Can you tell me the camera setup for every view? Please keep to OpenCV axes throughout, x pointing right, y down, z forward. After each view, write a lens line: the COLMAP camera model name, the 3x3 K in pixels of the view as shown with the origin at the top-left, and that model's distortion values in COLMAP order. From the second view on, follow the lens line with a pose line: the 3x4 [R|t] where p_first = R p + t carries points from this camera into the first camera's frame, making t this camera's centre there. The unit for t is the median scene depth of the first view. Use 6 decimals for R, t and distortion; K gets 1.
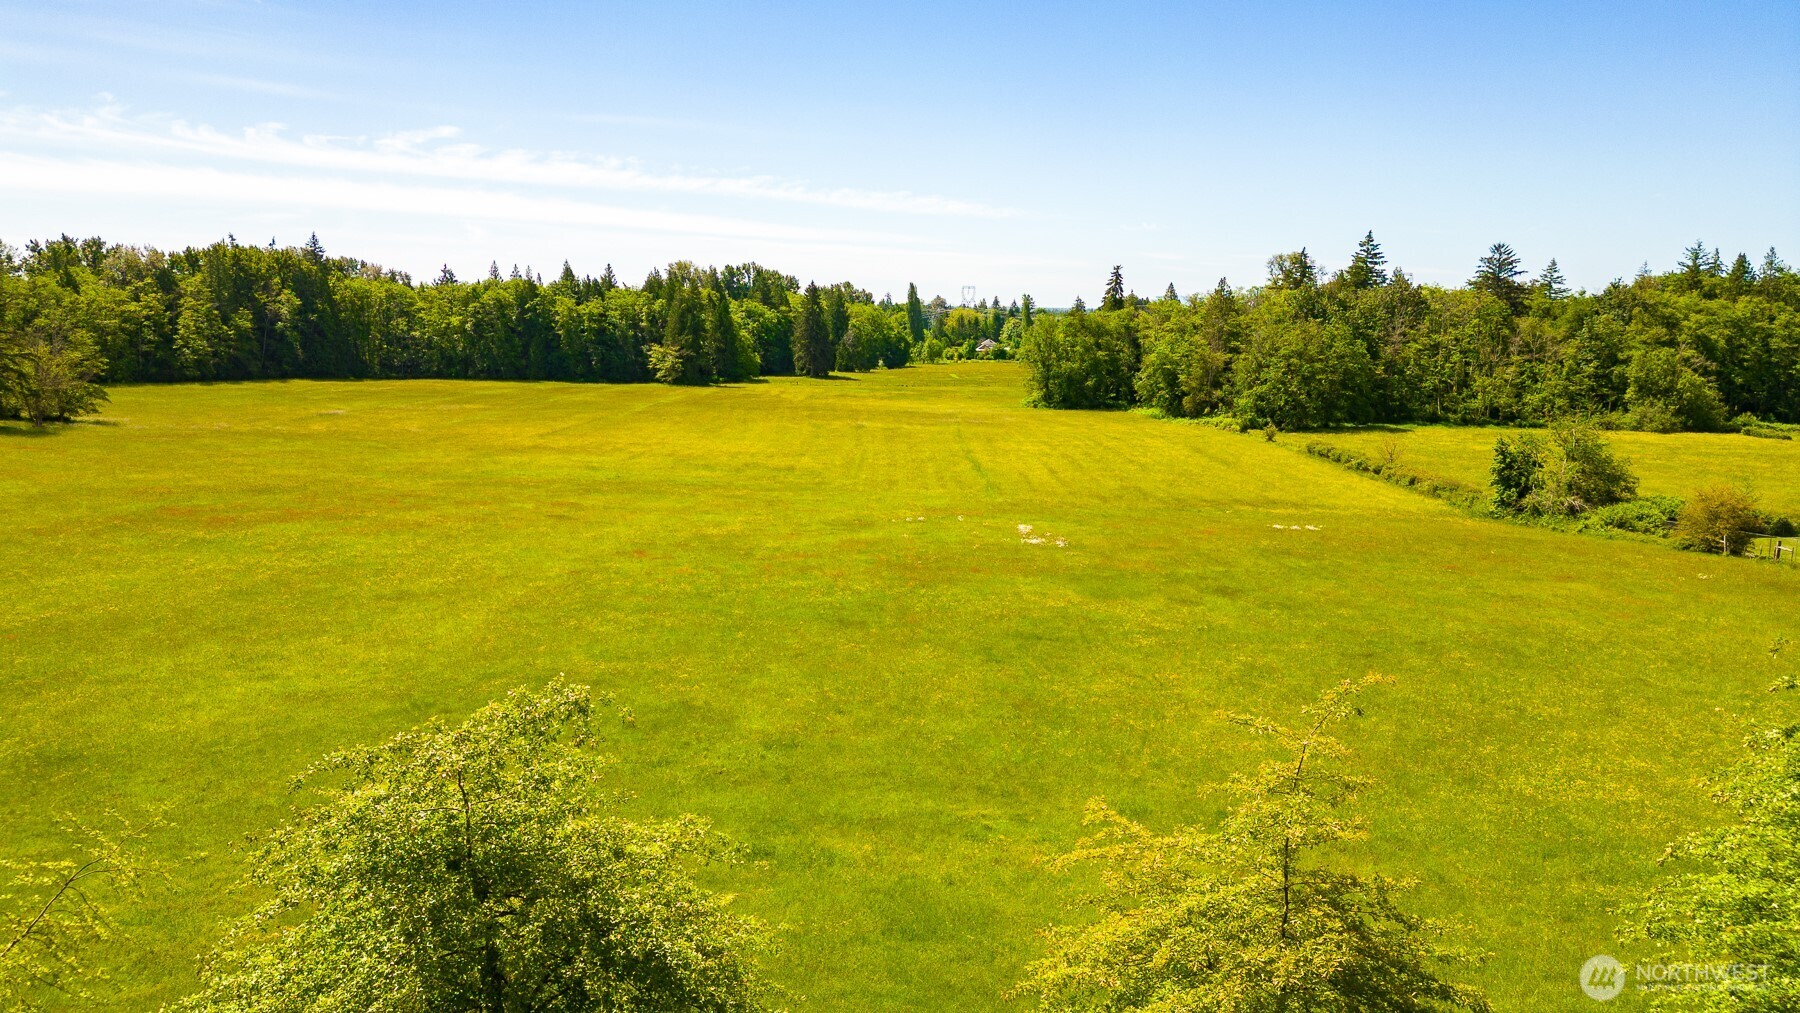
lens RADIAL K [[1256.1, 0, 898.3], [0, 1256.1, 497.2], [0, 0, 1]] dist [0.083701, -0.082312]
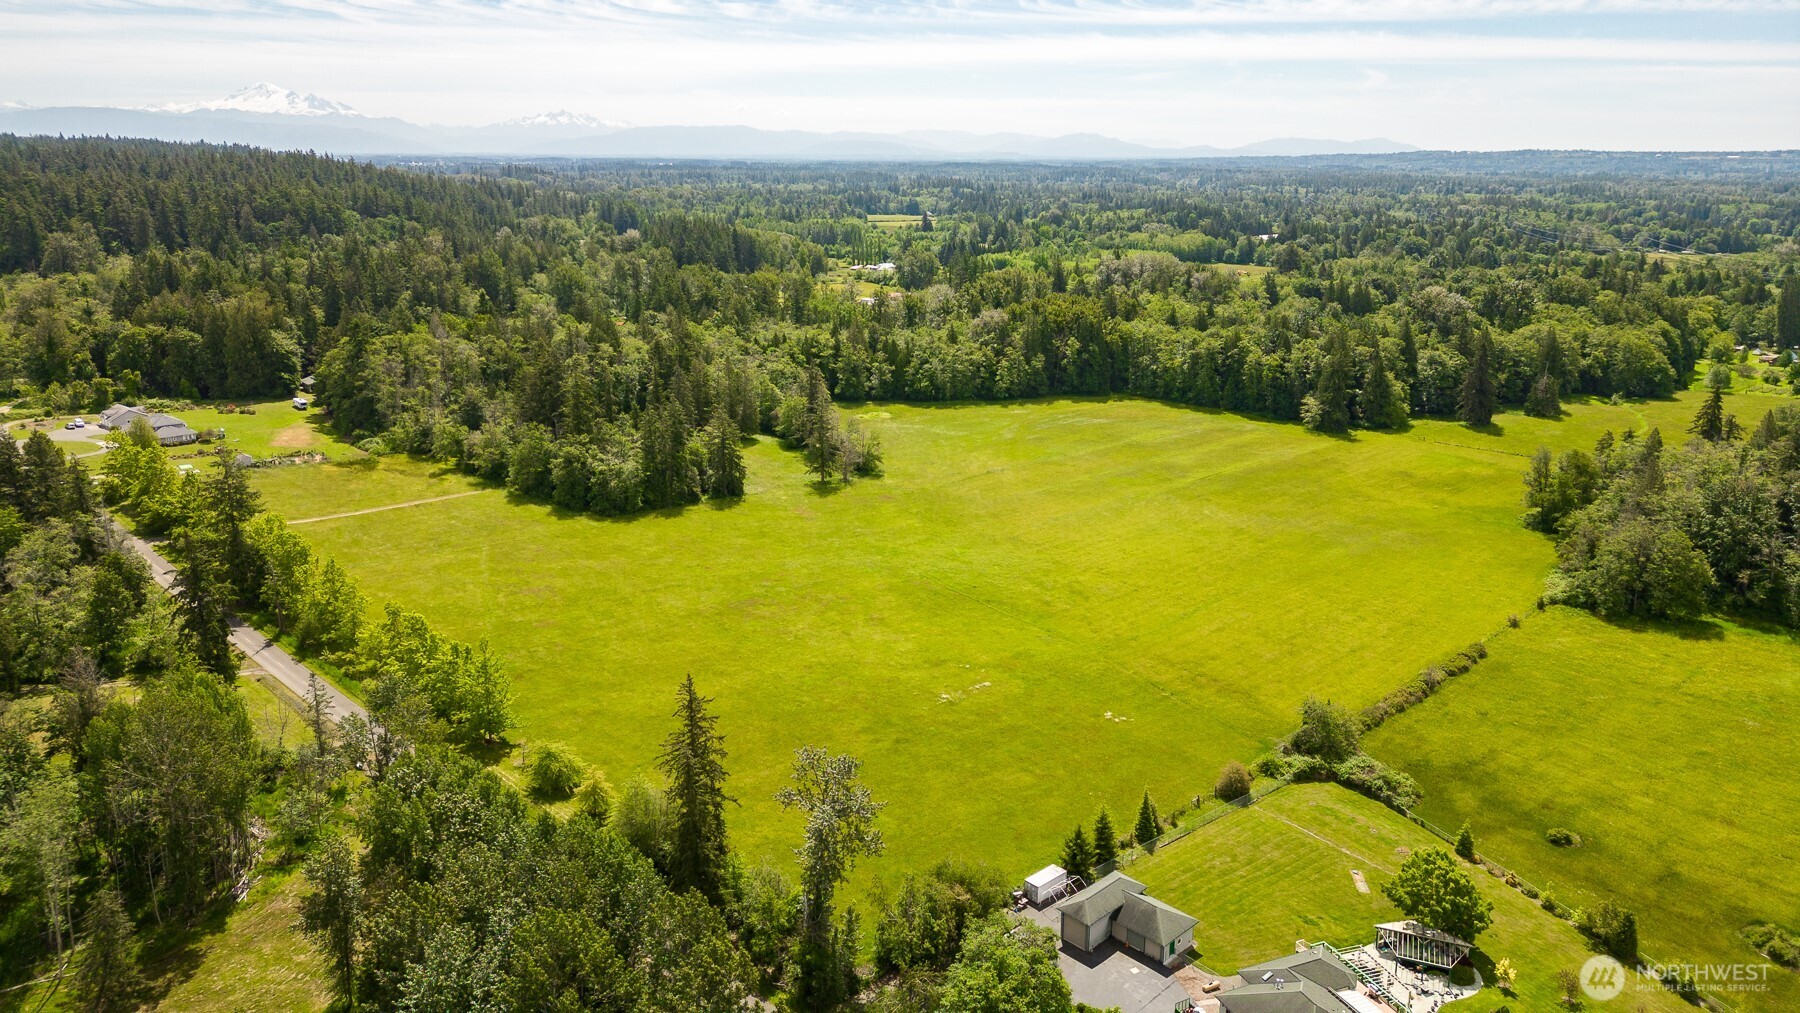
lens RADIAL K [[1256.1, 0, 898.3], [0, 1256.1, 497.2], [0, 0, 1]] dist [0.083701, -0.082312]
pose [[0.708536, 0.181246, -0.682001, 0.430391], [-0.100545, 0.982522, 0.156655, -0.189689], [0.698475, -0.042424, 0.714376, -0.224260]]
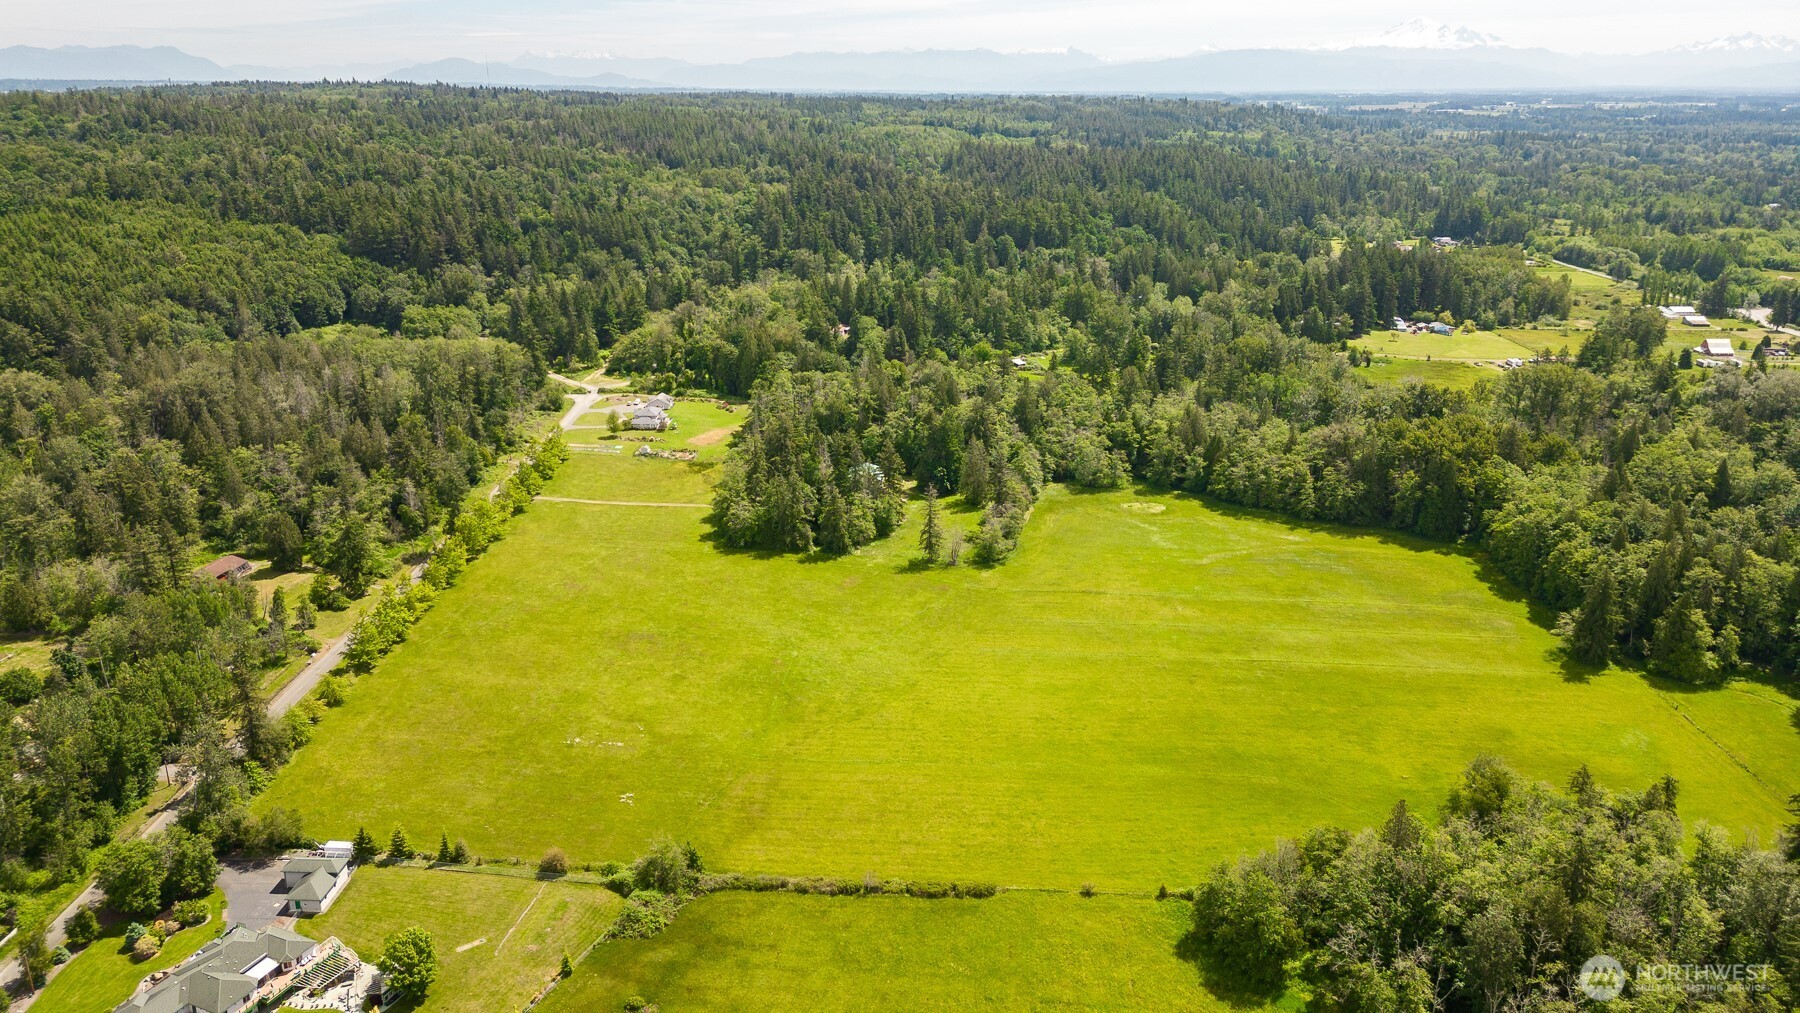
lens RADIAL K [[1256.1, 0, 898.3], [0, 1256.1, 497.2], [0, 0, 1]] dist [0.083701, -0.082312]
pose [[-0.033060, 0.309073, -0.950464, 0.845463], [-0.145199, 0.939409, 0.310529, -0.479998], [0.988850, 0.148272, 0.013820, 0.439617]]
